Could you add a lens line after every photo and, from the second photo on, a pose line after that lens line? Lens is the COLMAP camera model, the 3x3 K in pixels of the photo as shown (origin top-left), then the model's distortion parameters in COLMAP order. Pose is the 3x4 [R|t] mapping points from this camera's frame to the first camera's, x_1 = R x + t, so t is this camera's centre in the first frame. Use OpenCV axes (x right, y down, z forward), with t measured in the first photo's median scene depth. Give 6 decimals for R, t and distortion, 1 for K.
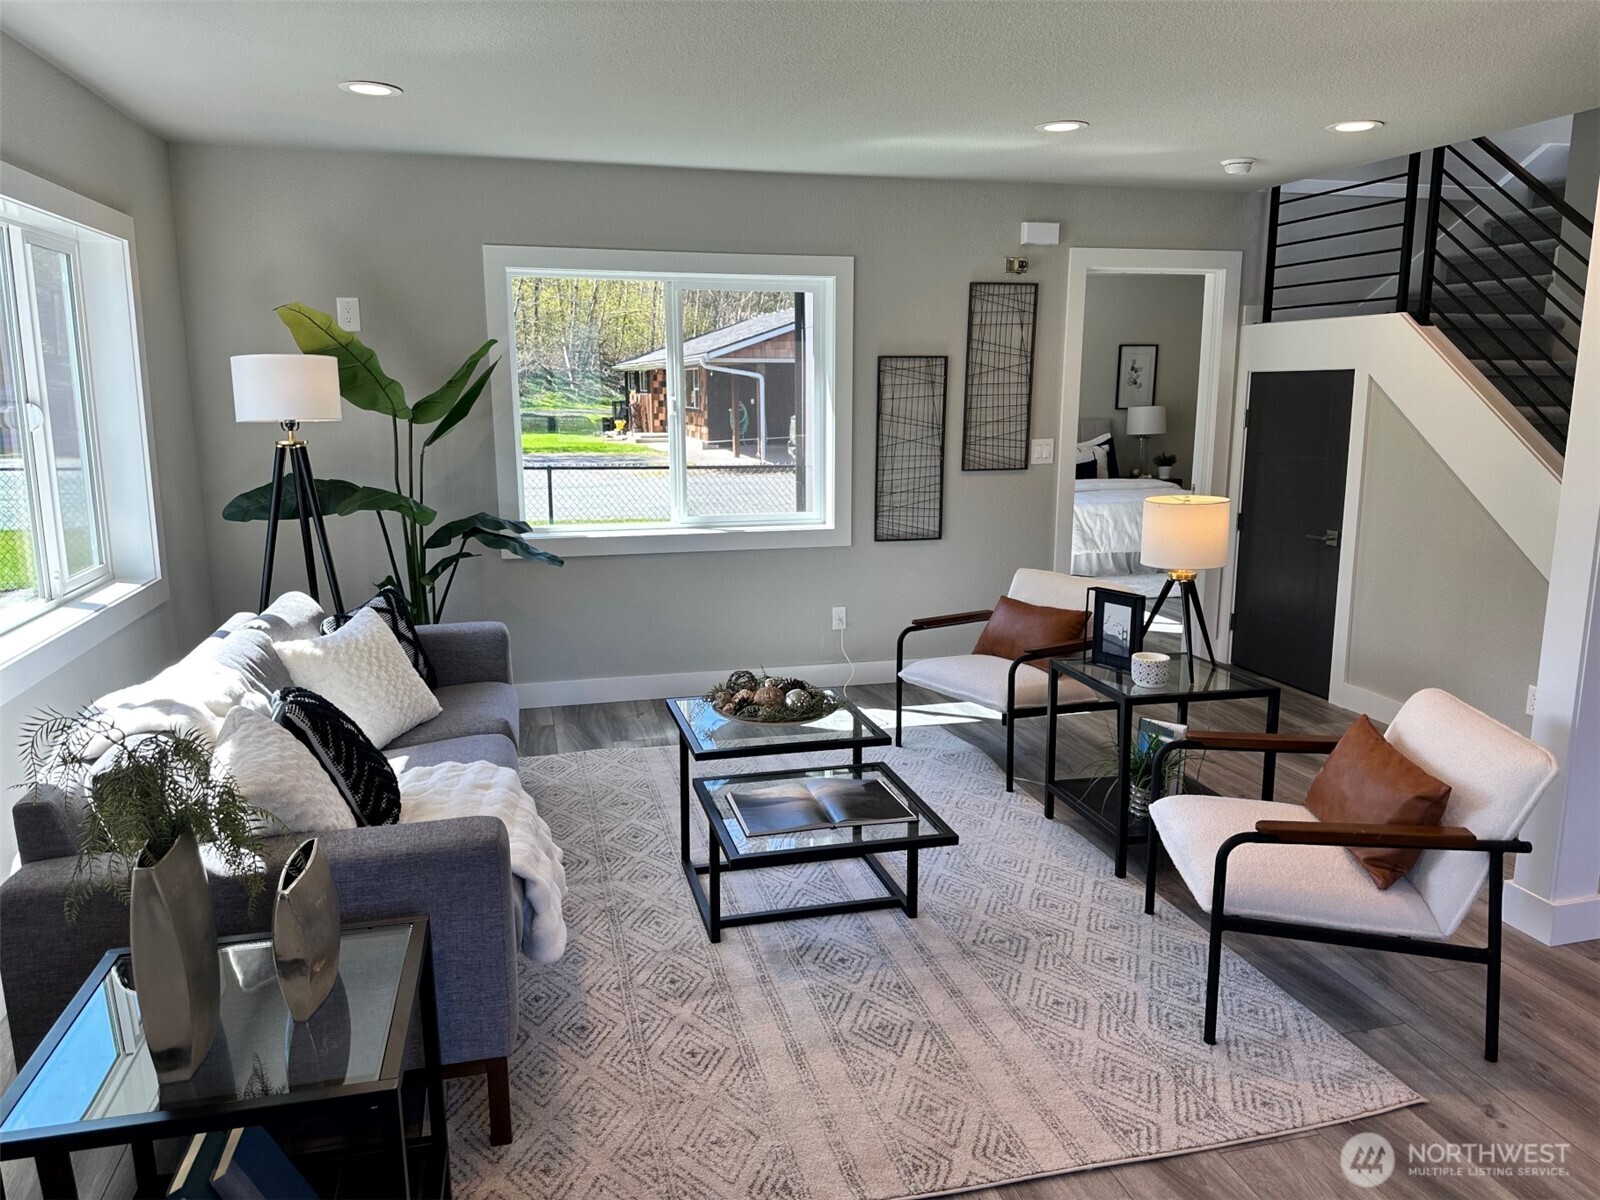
lens RADIAL K [[1135.7, 0, 800.0], [0, 1135.7, 600.0], [0, 0, 1]] dist [0.193560, -0.216521]
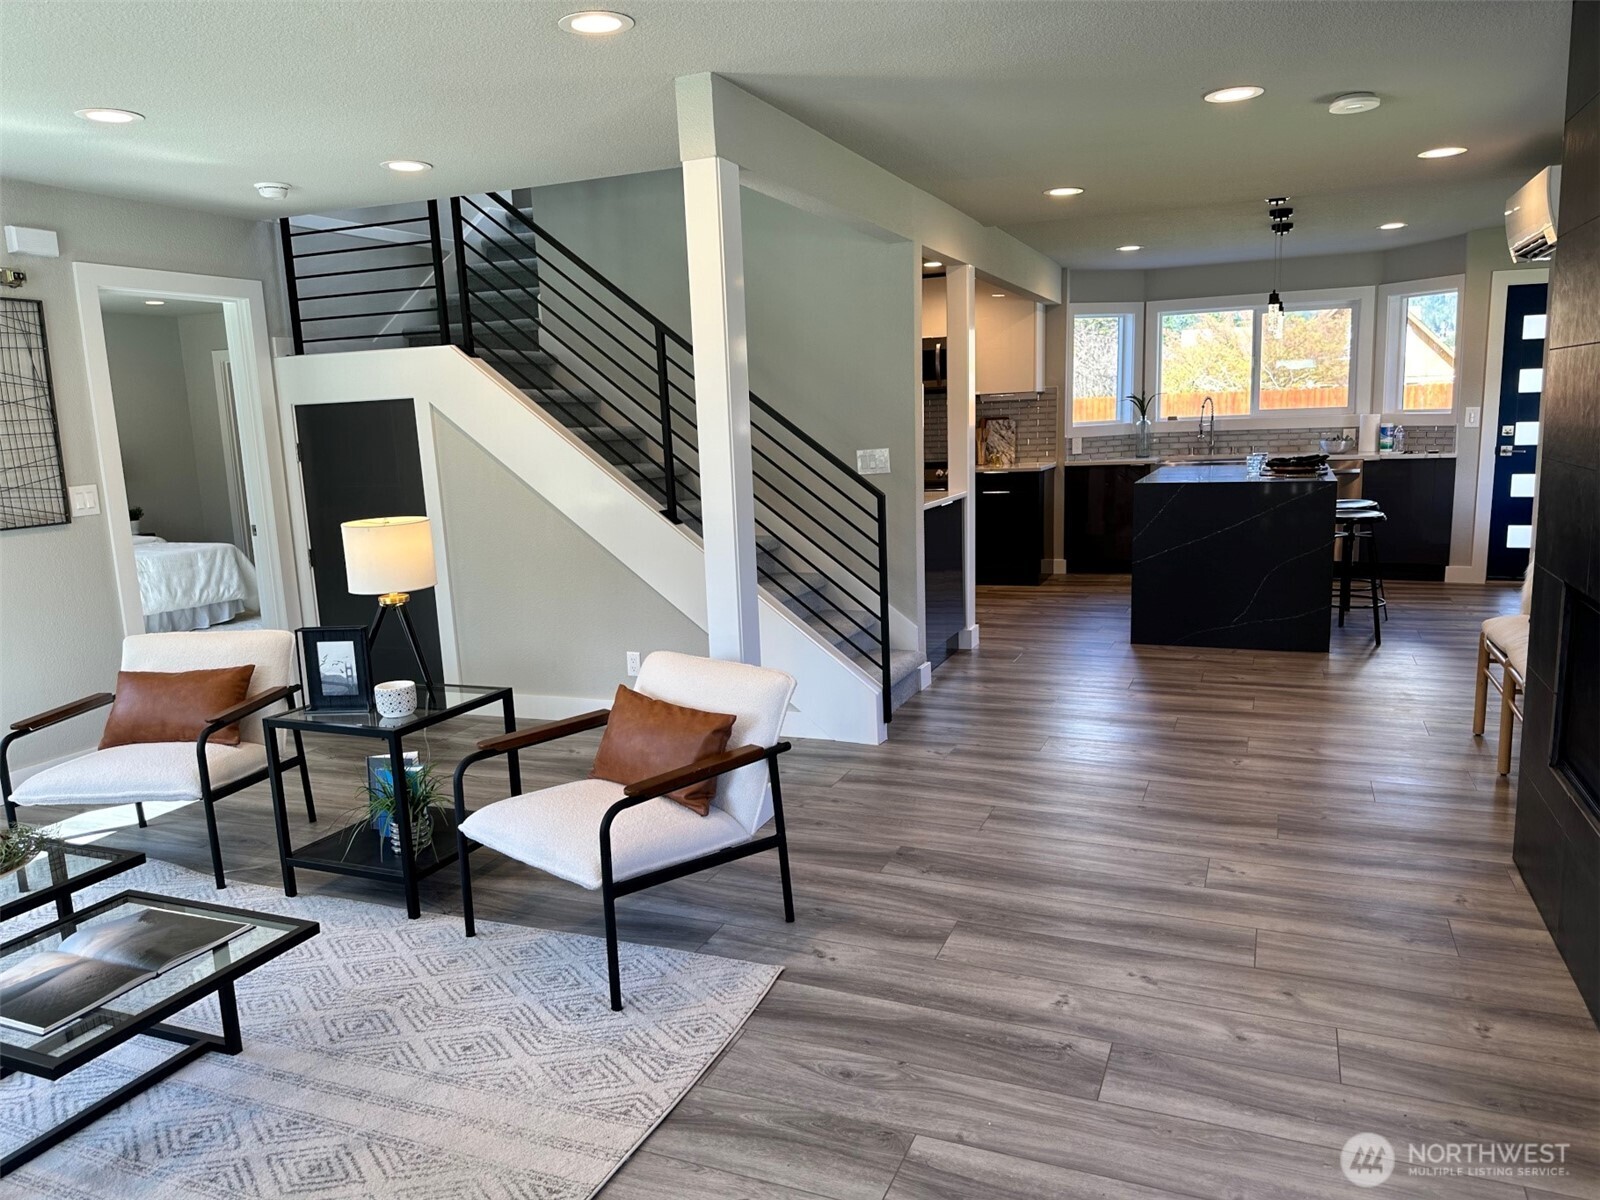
lens RADIAL K [[1195.8, 0, 722.4], [0, 1195.8, 597.9], [0, 0, 1]] dist [0.147734, -0.089612]
pose [[0.658589, -0.152768, 0.736832, -0.186991], [0.190299, 0.981160, 0.033334, -0.002809], [-0.728043, 0.118265, 0.675253, 0.083153]]
